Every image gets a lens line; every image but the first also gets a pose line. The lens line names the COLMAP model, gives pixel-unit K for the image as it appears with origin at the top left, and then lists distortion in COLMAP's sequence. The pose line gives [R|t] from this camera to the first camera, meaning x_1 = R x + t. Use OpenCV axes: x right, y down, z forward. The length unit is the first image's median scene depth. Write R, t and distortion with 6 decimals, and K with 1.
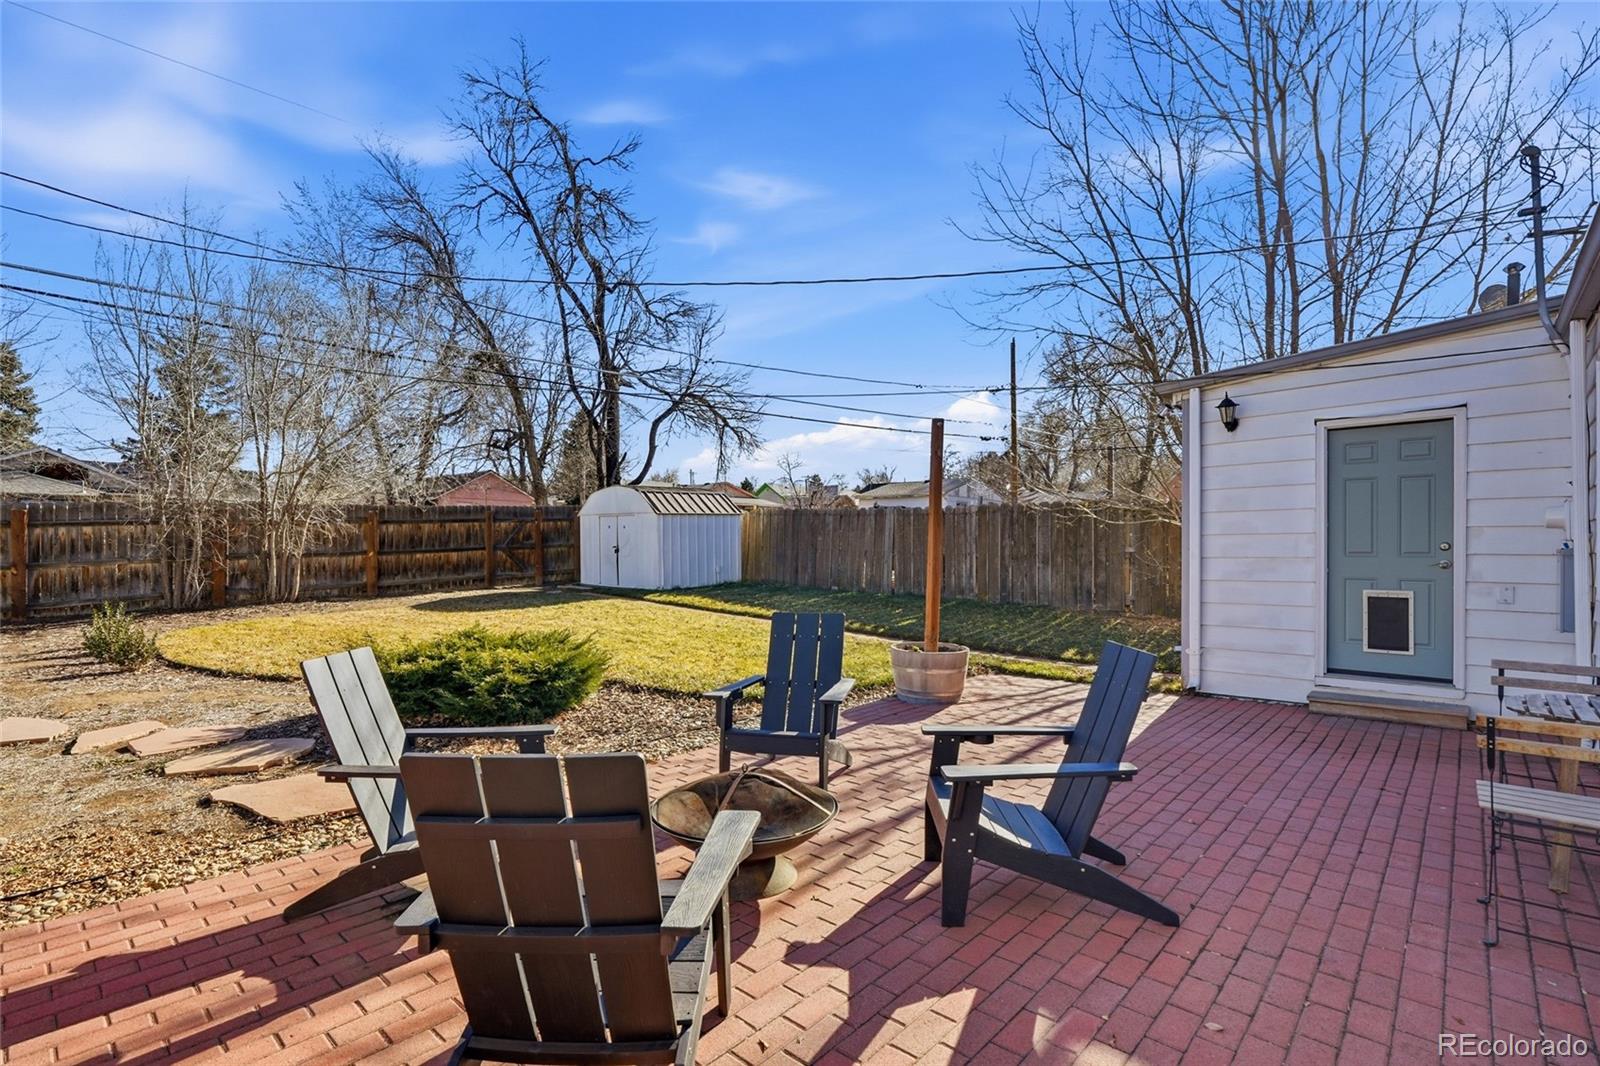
lens RADIAL K [[730.1, 0, 800.5], [0, 730.1, 550.5], [0, 0, 1]] dist [0.003017, 0.000140]
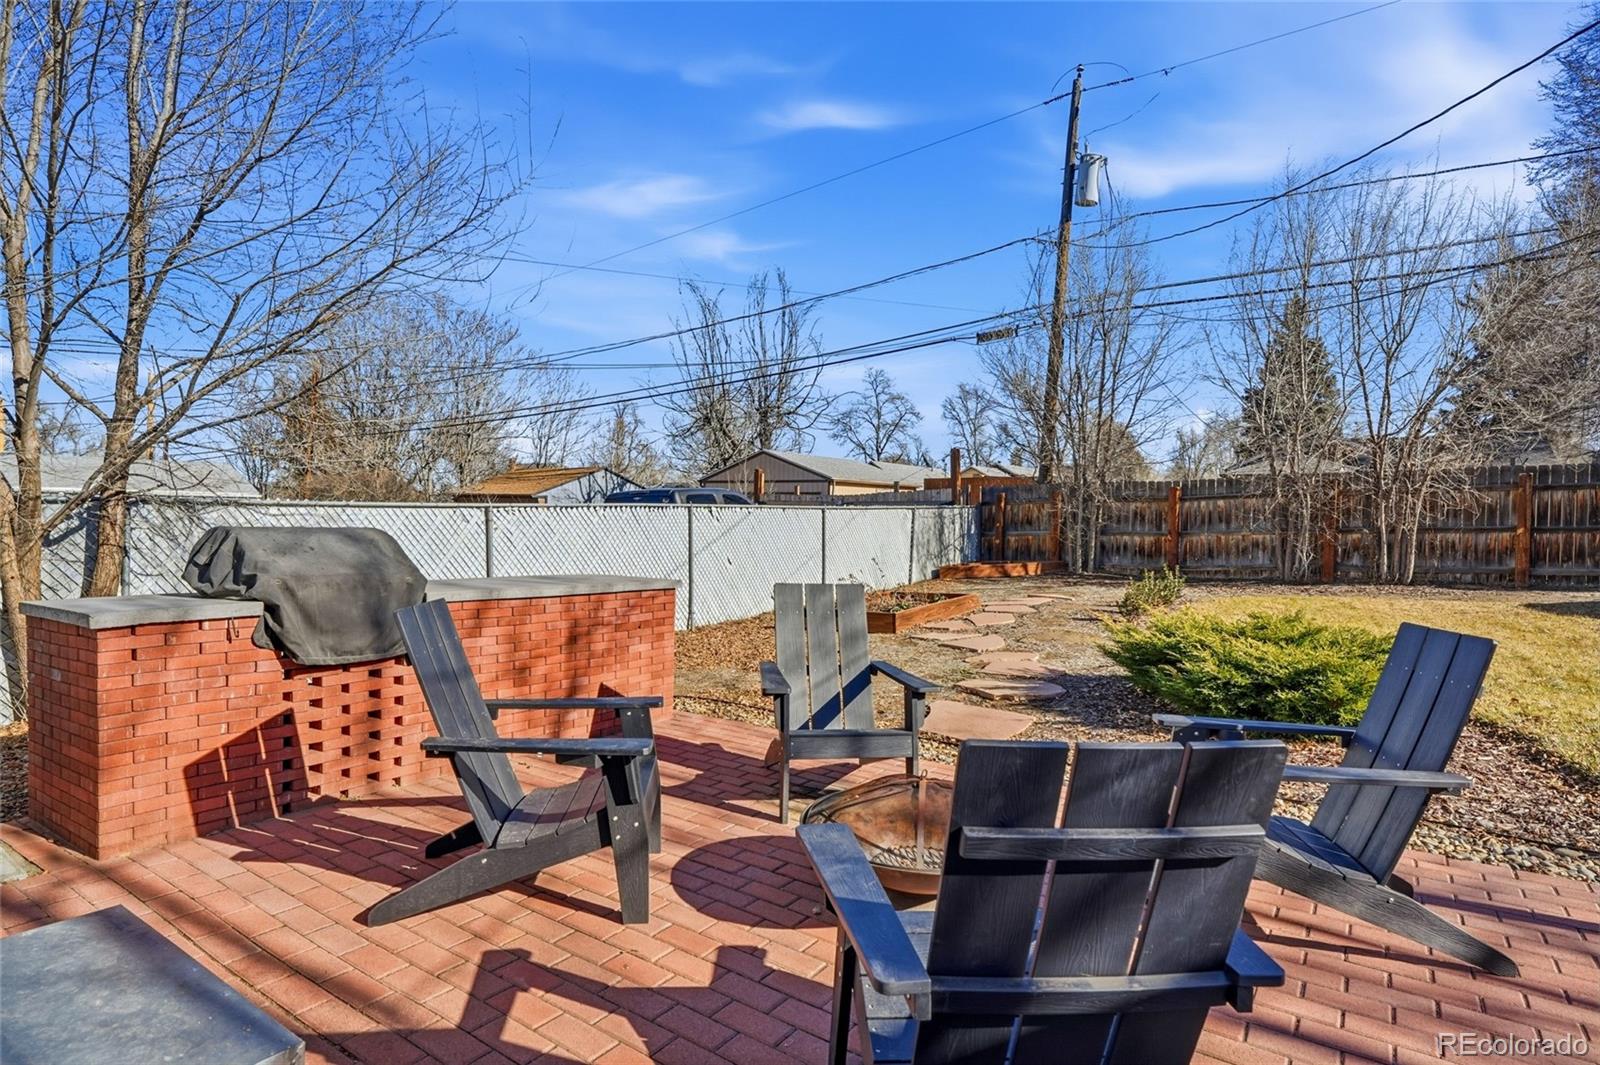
lens RADIAL K [[843.0, 0, 798.8], [0, 843.0, 526.7], [0, 0, 1]] dist [-0.002327, -0.000349]
pose [[0.138206, 0.012703, -0.990322, 0.181541], [-0.019115, 0.999766, 0.010156, 0.006477], [0.990219, 0.017527, 0.138416, 0.169543]]
